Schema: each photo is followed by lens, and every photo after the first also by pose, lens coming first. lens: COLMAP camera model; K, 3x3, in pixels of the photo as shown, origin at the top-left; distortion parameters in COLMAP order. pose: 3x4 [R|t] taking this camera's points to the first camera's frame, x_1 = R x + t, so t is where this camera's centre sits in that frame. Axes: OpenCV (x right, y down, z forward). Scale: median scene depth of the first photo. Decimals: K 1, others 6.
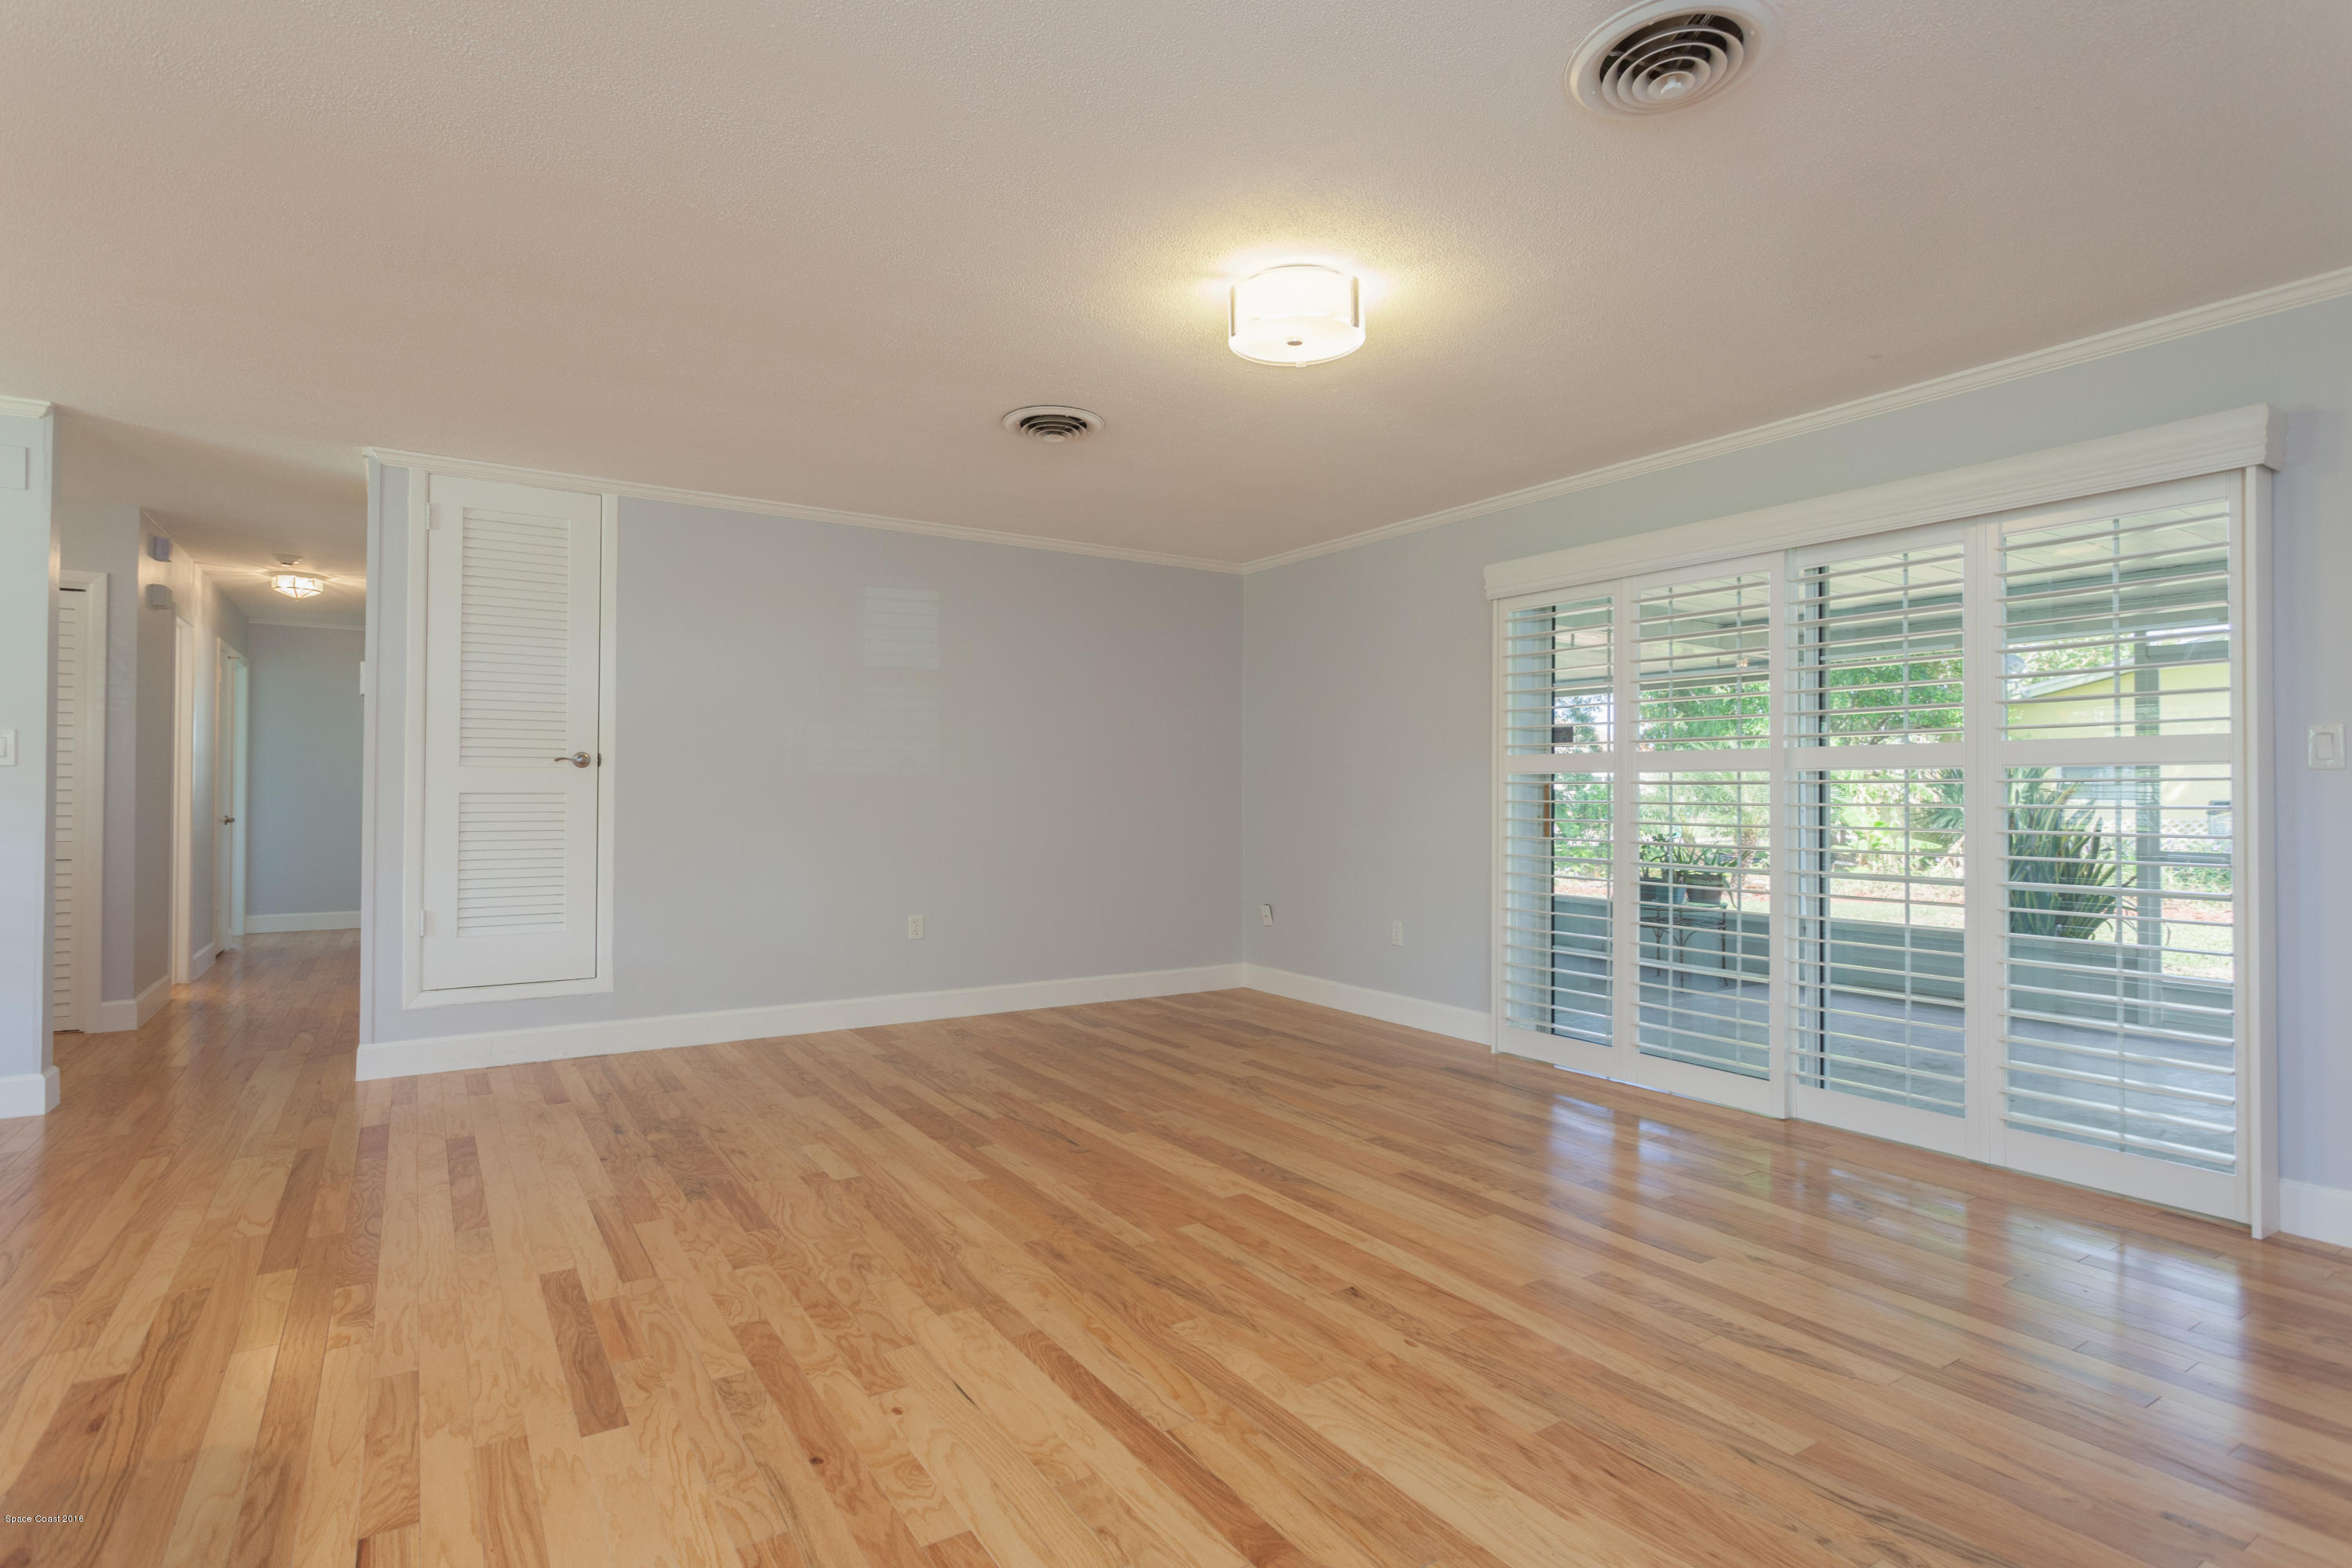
lens RADIAL K [[1182.0, 0, 1153.3], [0, 1182.0, 780.6], [0, 0, 1]] dist [-0.001431, 0.000577]
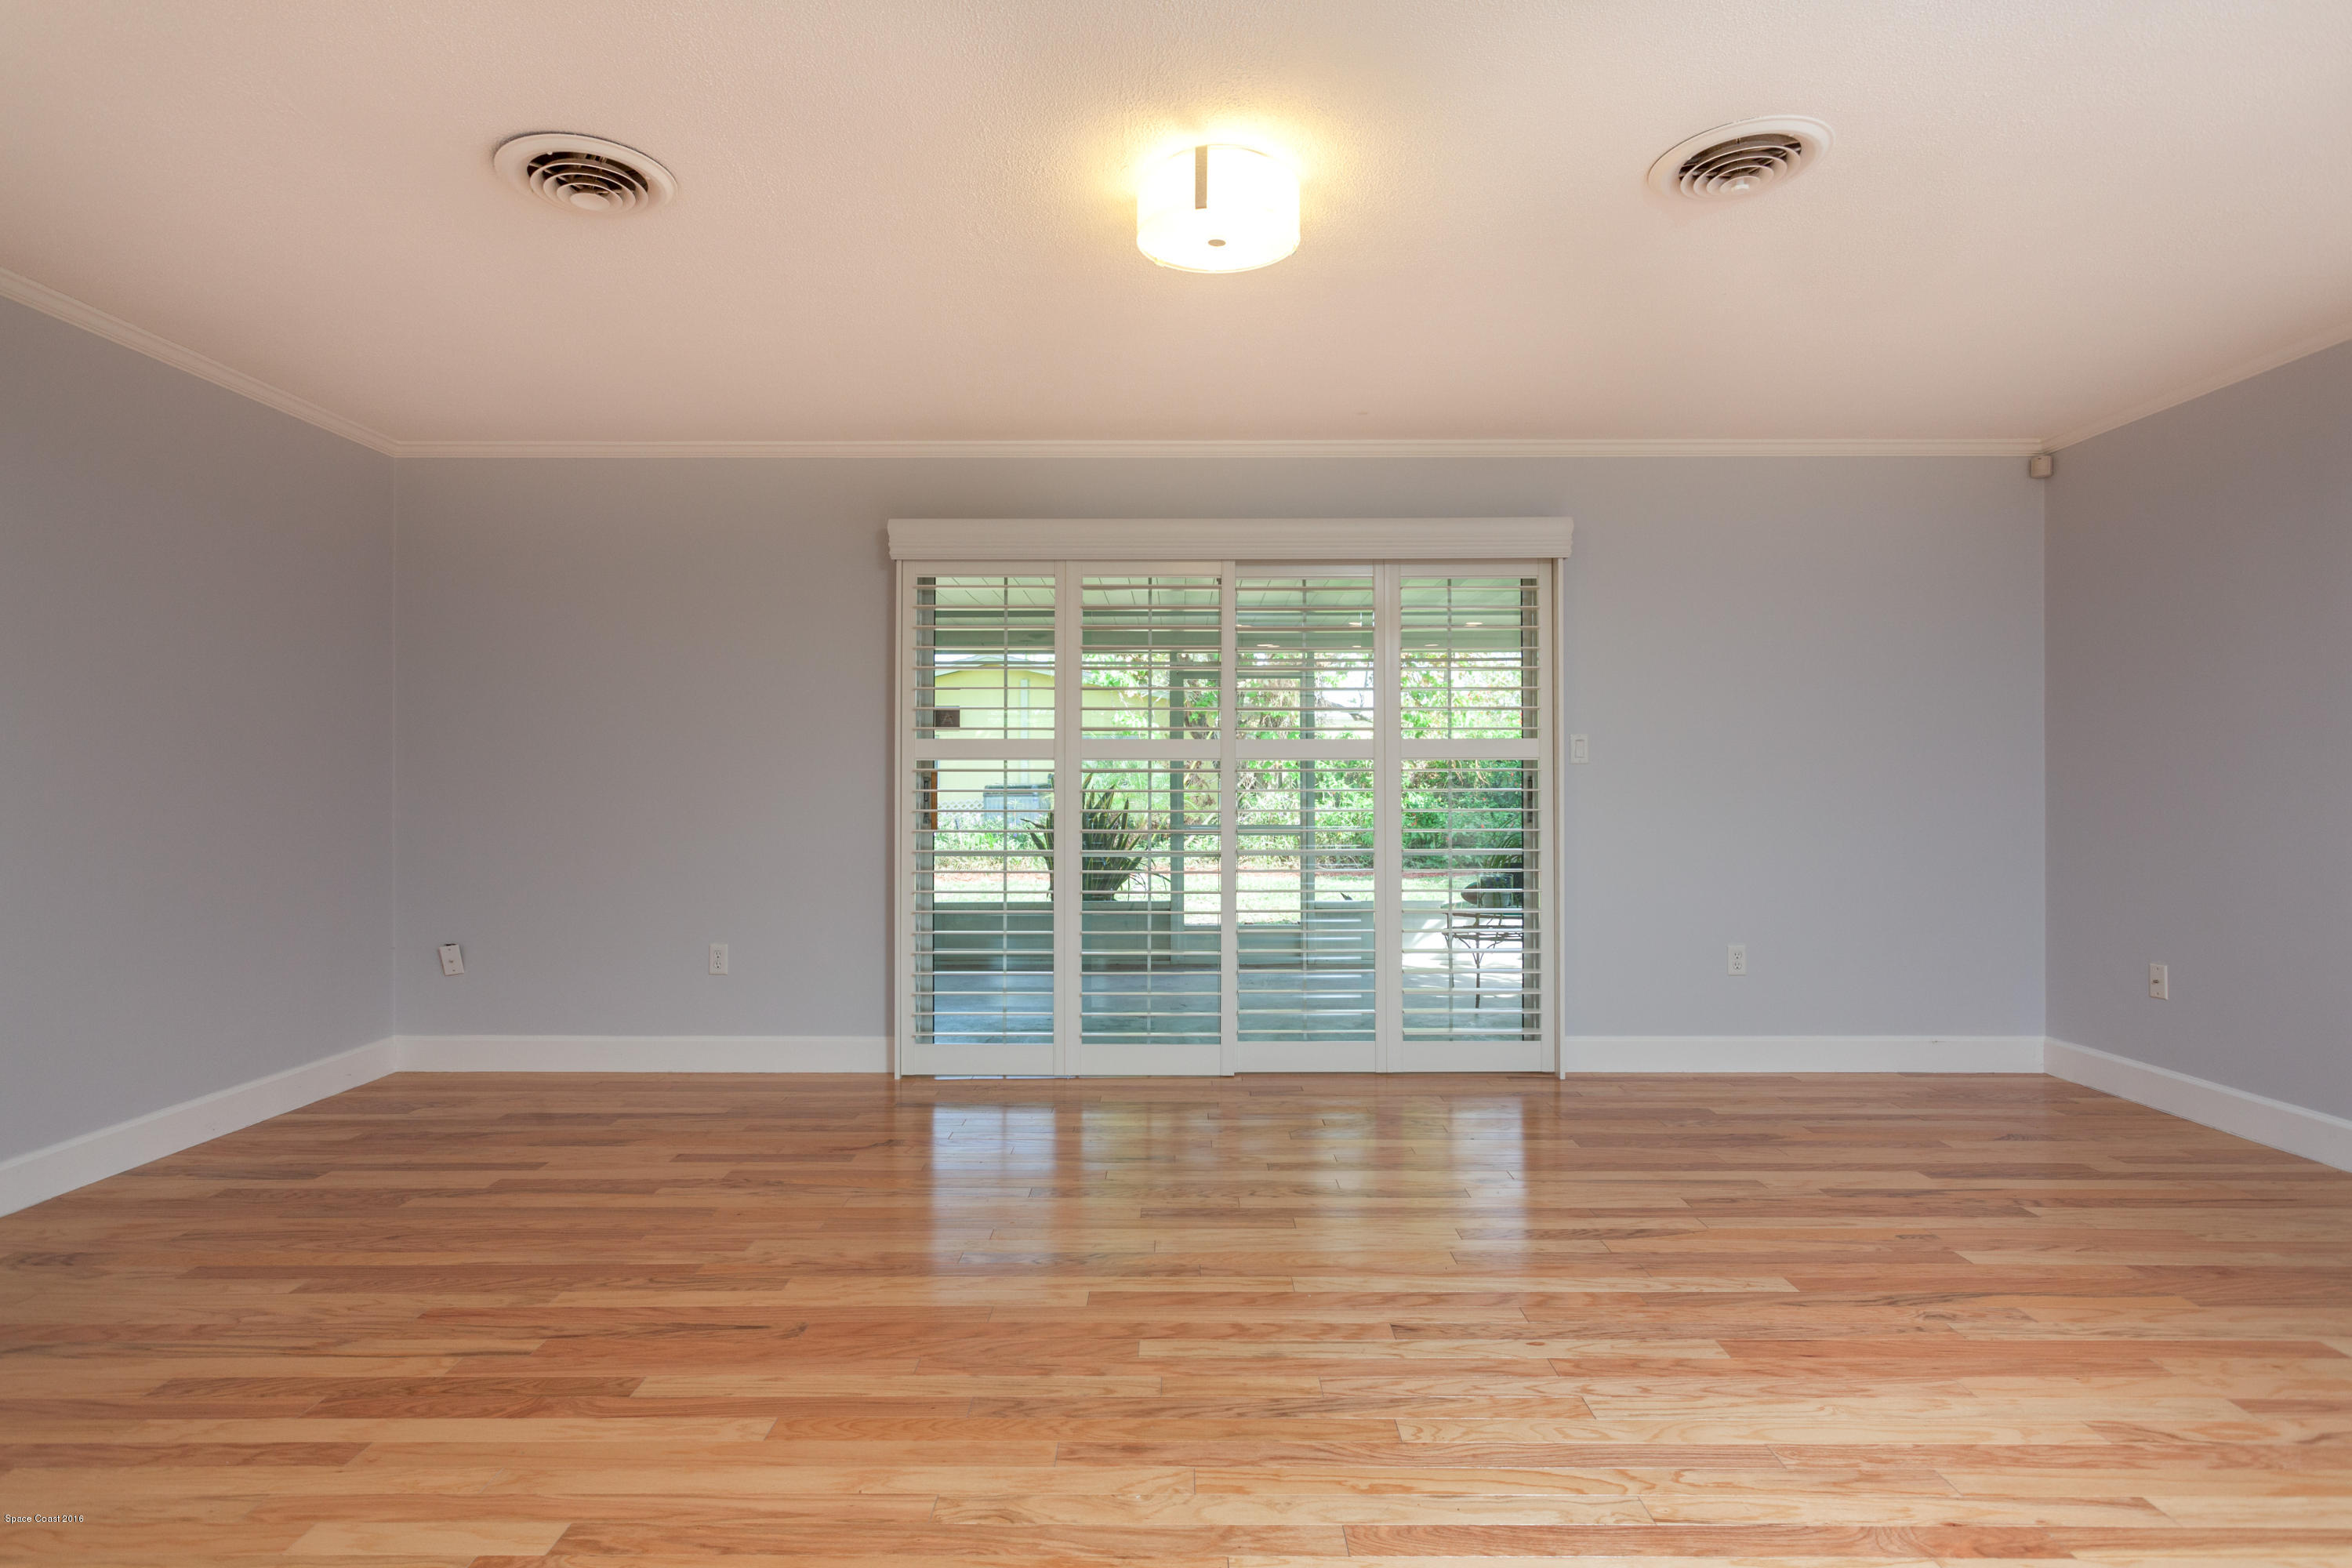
lens RADIAL K [[1254.2, 0, 1176.0], [0, 1254.2, 784.0], [0, 0, 1]] dist [0.002616, -0.001870]
pose [[0.538115, -0.002754, 0.842867, -0.657931], [-0.007022, 0.999945, 0.007751, 0.005623], [-0.842842, -0.010090, 0.538066, 0.560809]]
